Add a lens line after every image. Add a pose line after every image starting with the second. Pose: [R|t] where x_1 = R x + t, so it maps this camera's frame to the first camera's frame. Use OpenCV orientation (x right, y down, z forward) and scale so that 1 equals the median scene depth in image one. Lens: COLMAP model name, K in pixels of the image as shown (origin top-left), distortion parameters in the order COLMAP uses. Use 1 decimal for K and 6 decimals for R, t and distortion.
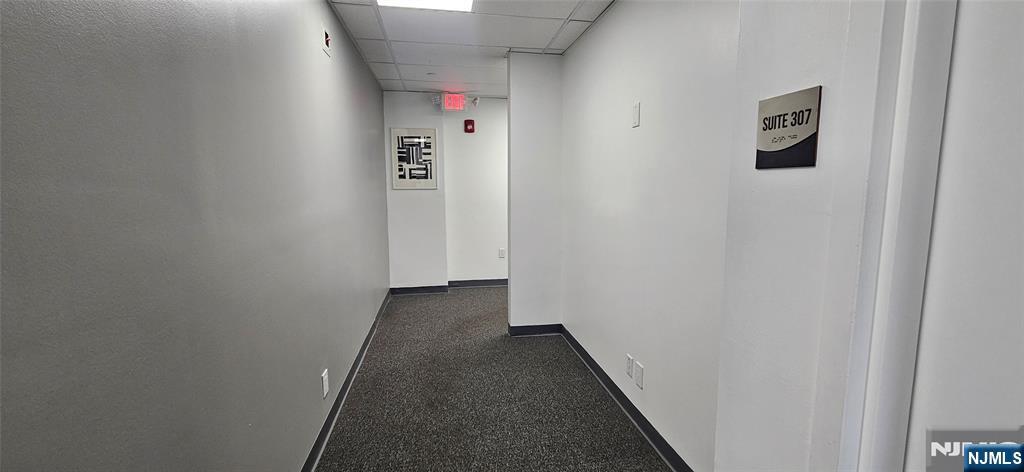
lens RADIAL K [[419.2, 0, 510.8], [0, 419.2, 236.8], [0, 0, 1]] dist [0.000919, -0.000436]
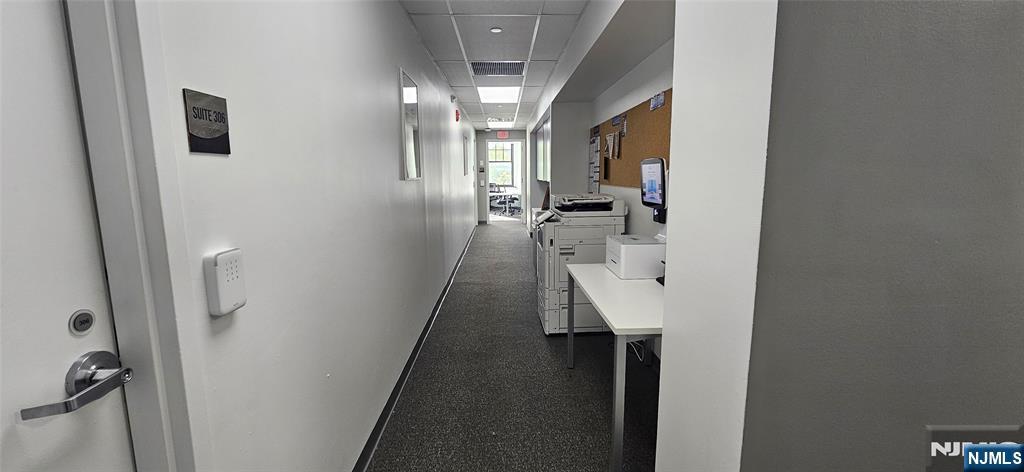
lens RADIAL K [[419.2, 0, 513.2], [0, 419.2, 234.5], [0, 0, 1]] dist [0.000919, -0.000436]
pose [[-0.987893, -0.017956, 0.154093, -0.444563], [0.023379, 0.964705, 0.262294, -0.238959], [-0.153364, 0.262721, -0.952605, 2.135738]]
